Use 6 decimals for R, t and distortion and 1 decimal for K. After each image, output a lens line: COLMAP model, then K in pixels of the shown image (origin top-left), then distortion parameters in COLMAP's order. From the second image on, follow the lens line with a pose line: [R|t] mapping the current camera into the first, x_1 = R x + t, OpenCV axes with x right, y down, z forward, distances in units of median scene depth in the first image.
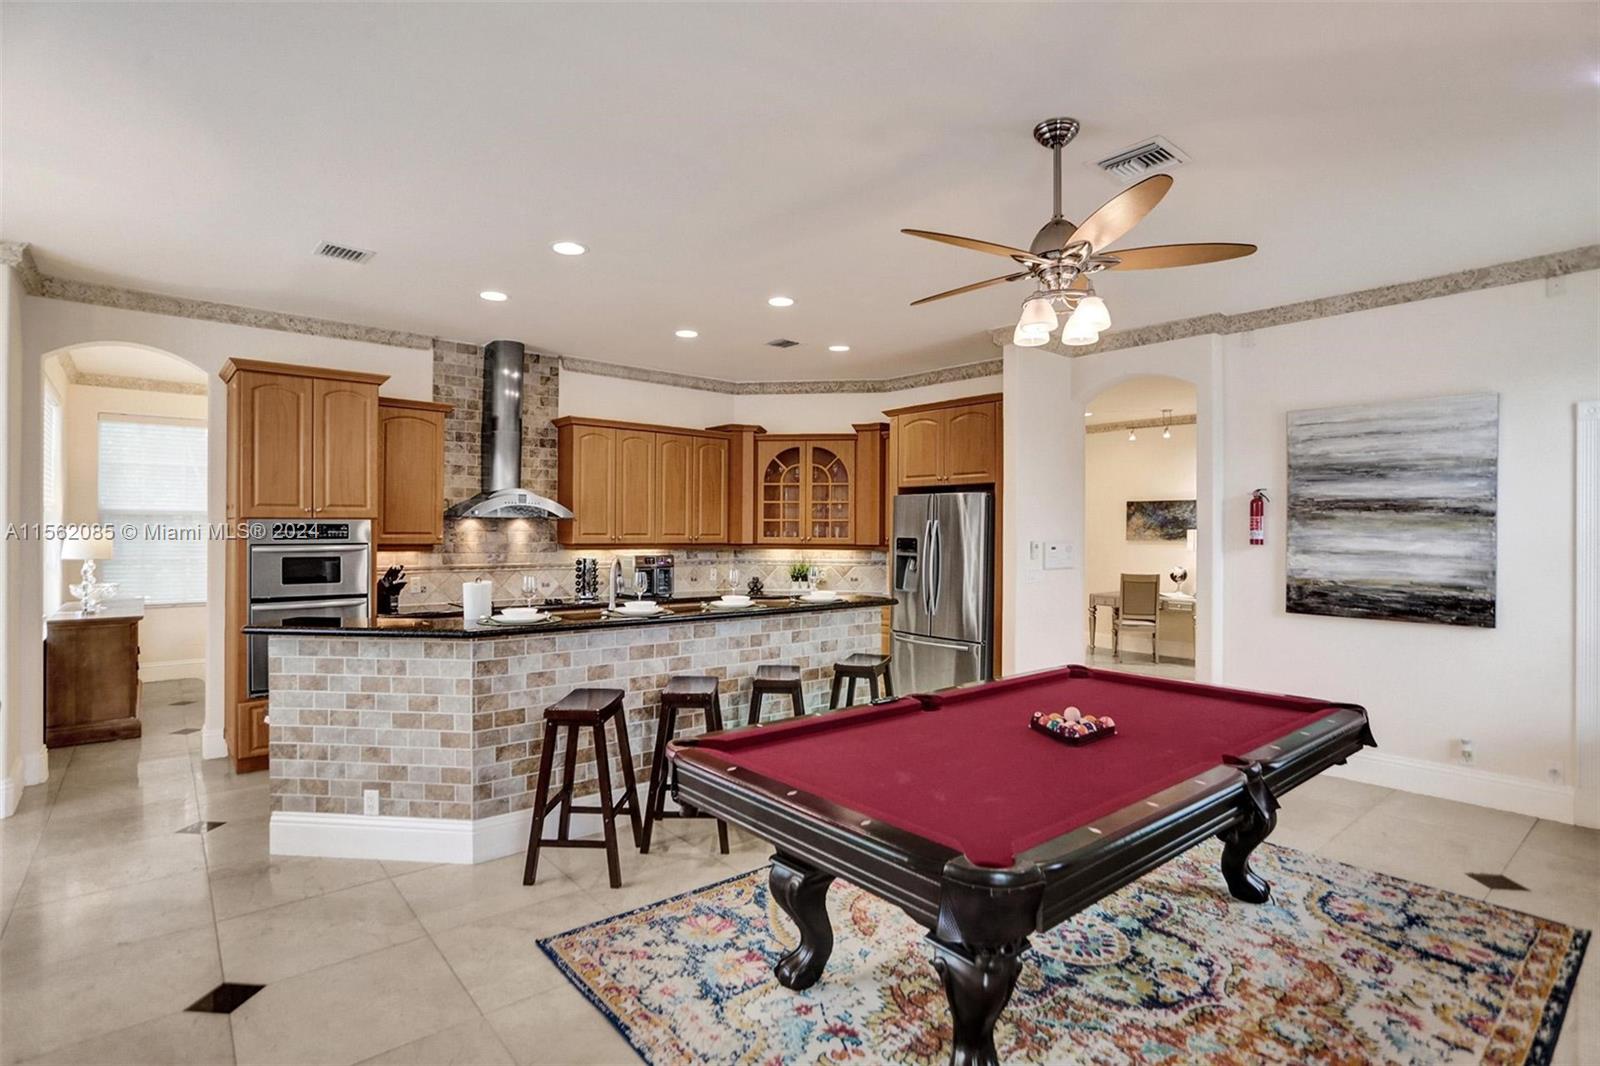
lens RADIAL K [[797.4, 0, 761.3], [0, 797.4, 523.5], [0, 0, 1]] dist [-0.054465, 0.021101]
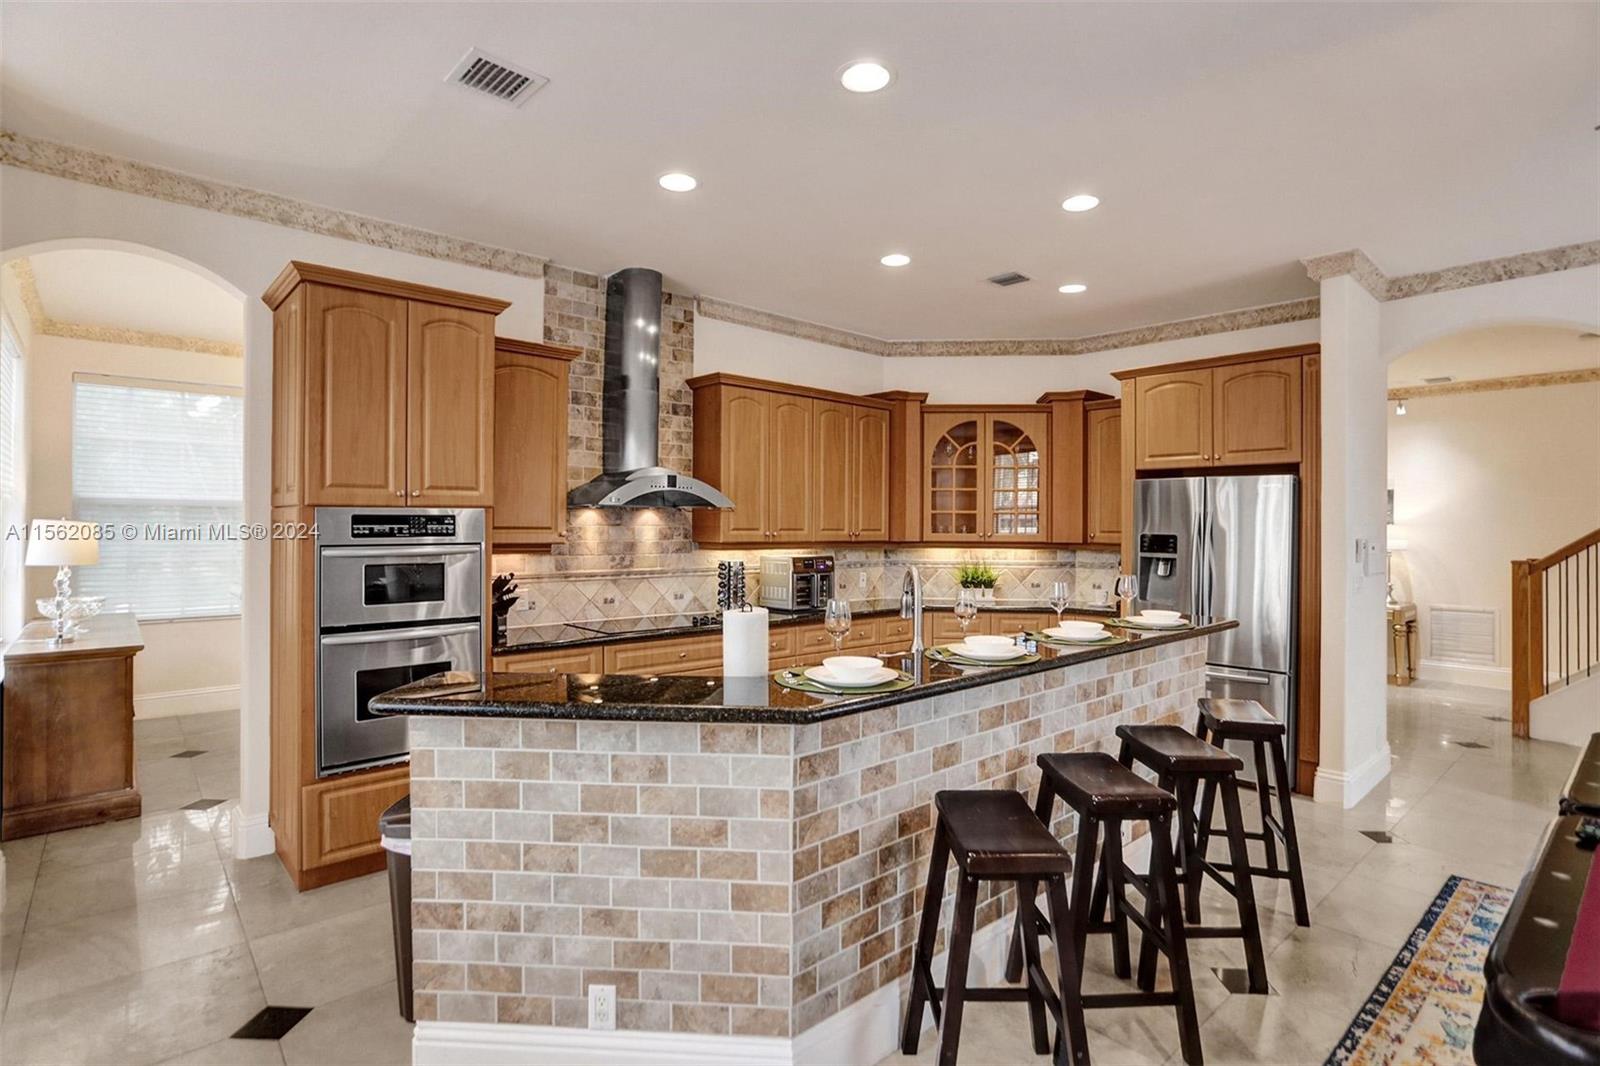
lens RADIAL K [[797.4, 0, 755.5], [0, 797.4, 517.1], [0, 0, 1]] dist [-0.054465, 0.021101]
pose [[0.999664, 0.001102, 0.025884, -0.264264], [-0.001061, 0.999998, -0.001592, 0.003237], [-0.025886, 0.001564, 0.999664, 0.285610]]
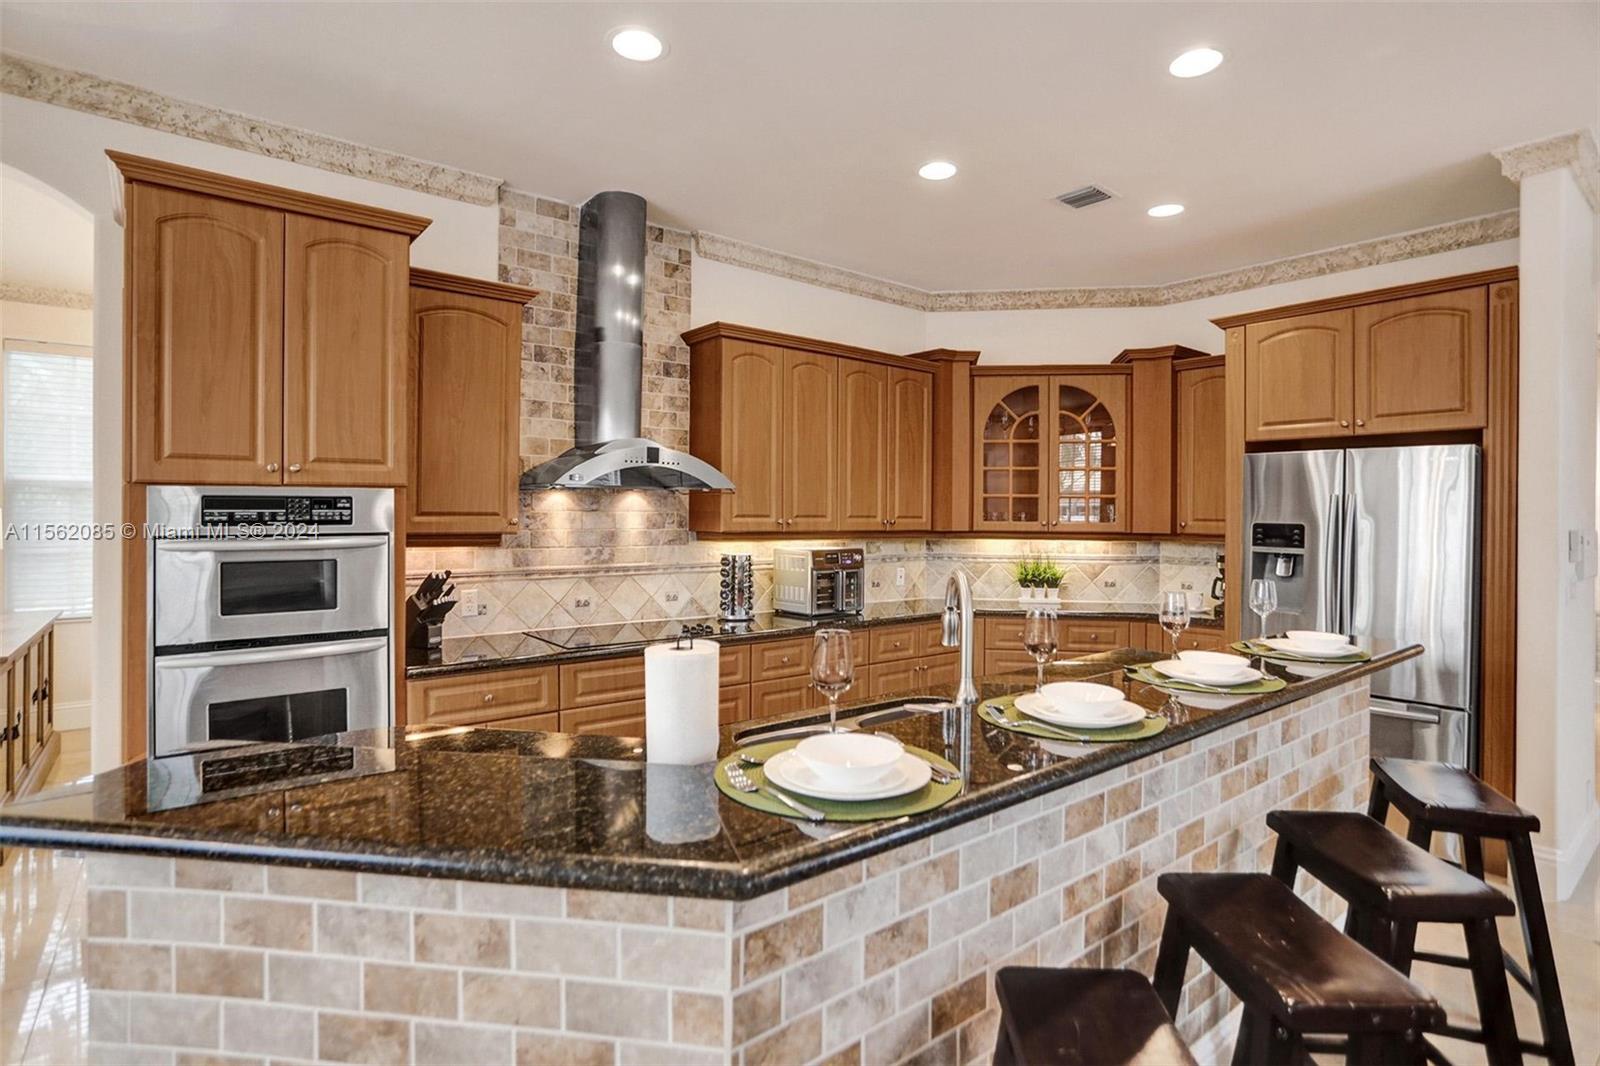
lens RADIAL K [[797.4, 0, 757.5], [0, 797.4, 510.9], [0, 0, 1]] dist [-0.054465, 0.021101]
pose [[0.999558, 0.001979, -0.029658, -0.225439], [-0.001789, 0.999978, 0.006427, 0.006160], [0.029670, -0.006371, 0.999539, 0.455972]]
